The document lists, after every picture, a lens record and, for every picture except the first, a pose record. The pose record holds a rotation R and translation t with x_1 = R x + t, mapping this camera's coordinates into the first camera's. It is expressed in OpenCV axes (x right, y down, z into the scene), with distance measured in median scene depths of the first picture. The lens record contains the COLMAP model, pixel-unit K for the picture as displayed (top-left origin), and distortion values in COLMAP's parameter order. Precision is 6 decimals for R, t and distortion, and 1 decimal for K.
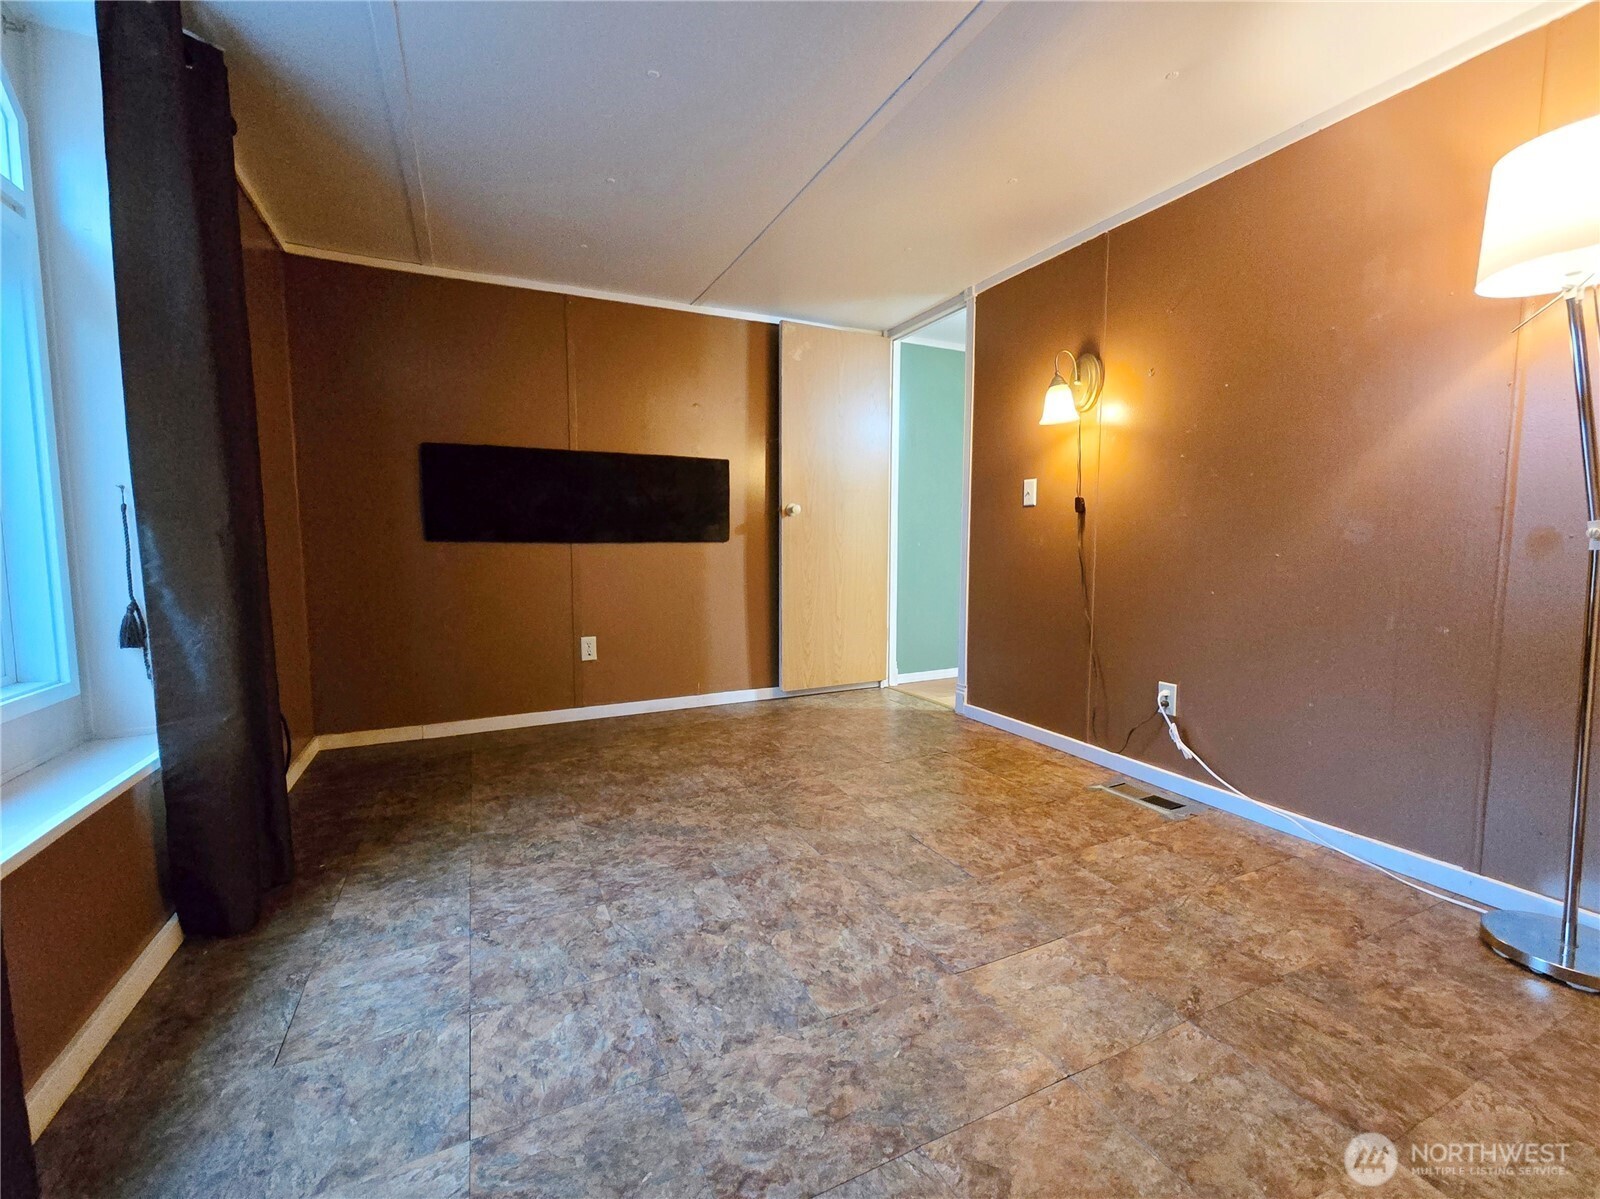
lens RADIAL K [[662.2, 0, 803.9], [0, 662.2, 595.9], [0, 0, 1]] dist [-0.000707, 0.000667]
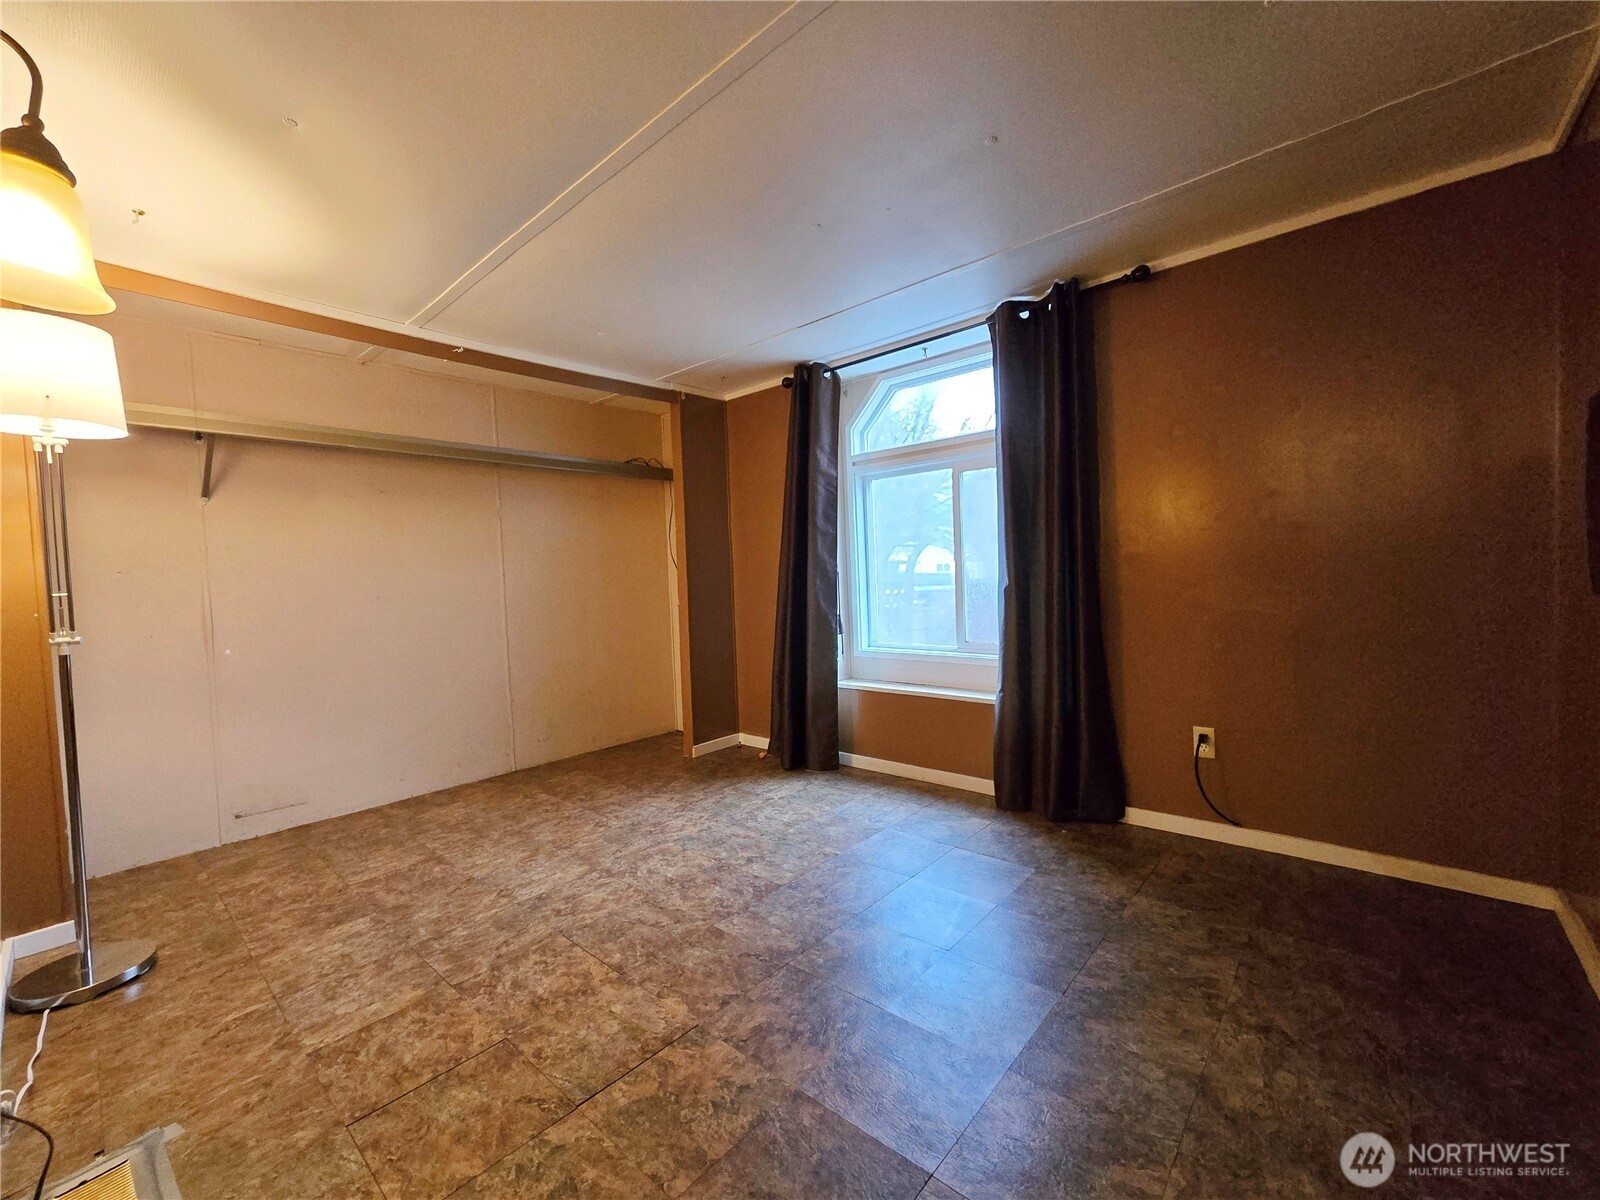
lens RADIAL K [[662.2, 0, 803.9], [0, 662.2, 596.4], [0, 0, 1]] dist [-0.000707, 0.000667]
pose [[-0.918586, 0.048759, -0.392202, 0.319458], [0.006054, 0.993980, 0.109394, -0.261401], [0.395175, 0.098113, -0.913351, 2.273328]]
